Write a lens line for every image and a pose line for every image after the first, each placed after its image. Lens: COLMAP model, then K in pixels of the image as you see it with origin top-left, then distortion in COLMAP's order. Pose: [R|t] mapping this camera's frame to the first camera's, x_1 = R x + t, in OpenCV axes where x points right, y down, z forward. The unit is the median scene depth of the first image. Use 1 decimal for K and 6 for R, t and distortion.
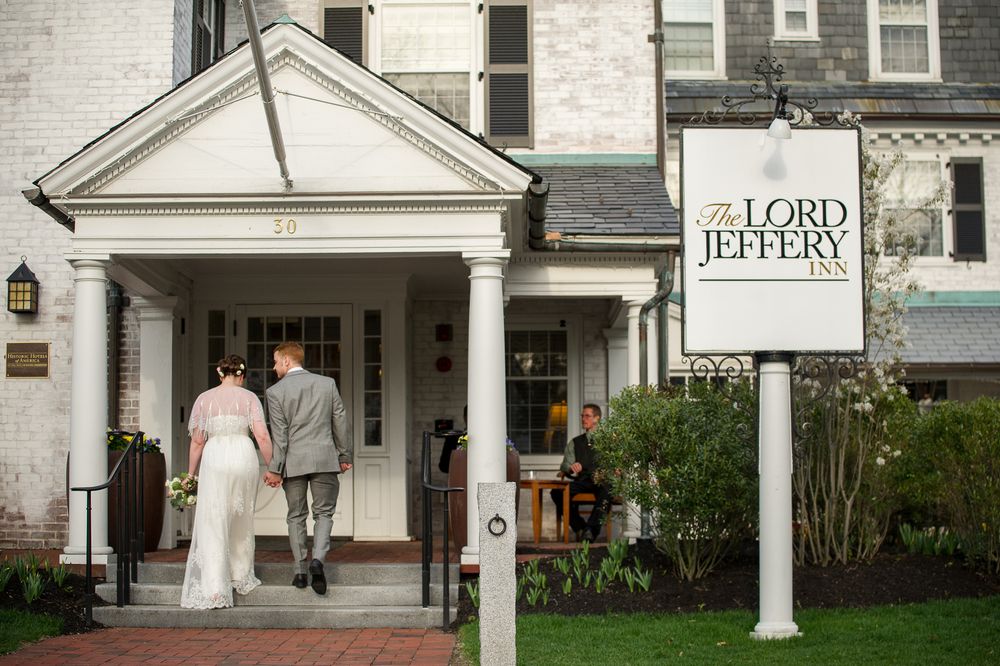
lens RADIAL K [[2015.9, 0, 500.0], [0, 2015.9, 332.0], [0, 0, 1]] dist [0.010564, 0.000000]
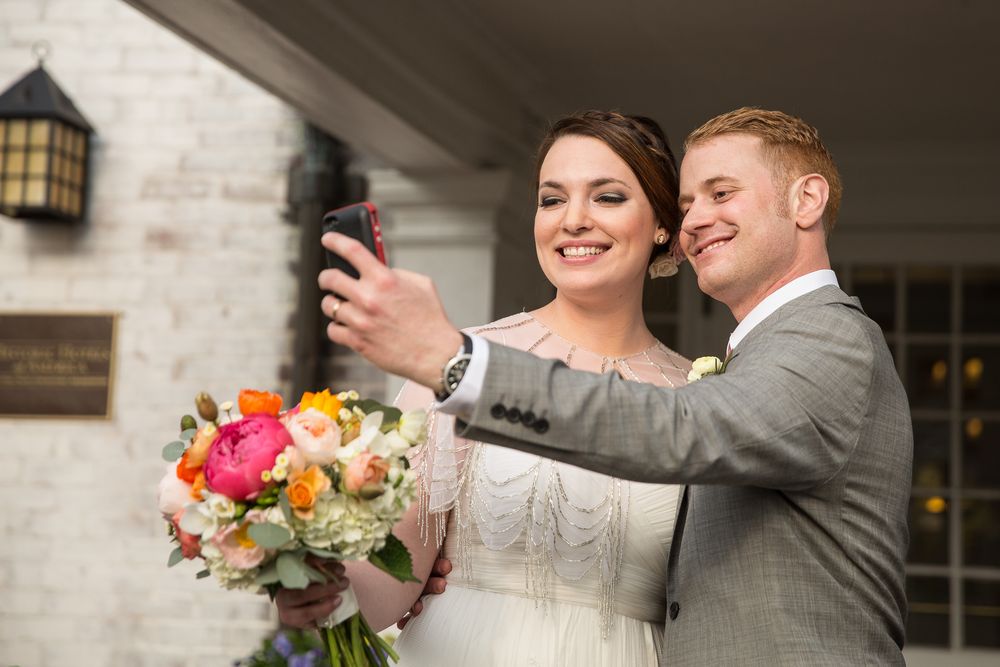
lens RADIAL K [[2028.6, 0, 499.9], [0, 2028.6, 334.0], [0, 0, 1]] dist [0.013180, 0.000000]
pose [[0.961921, 0.009365, -0.273166, -0.075290], [-0.012757, 0.999862, -0.010643, 0.011349], [0.273028, 0.013722, 0.961908, 0.703123]]
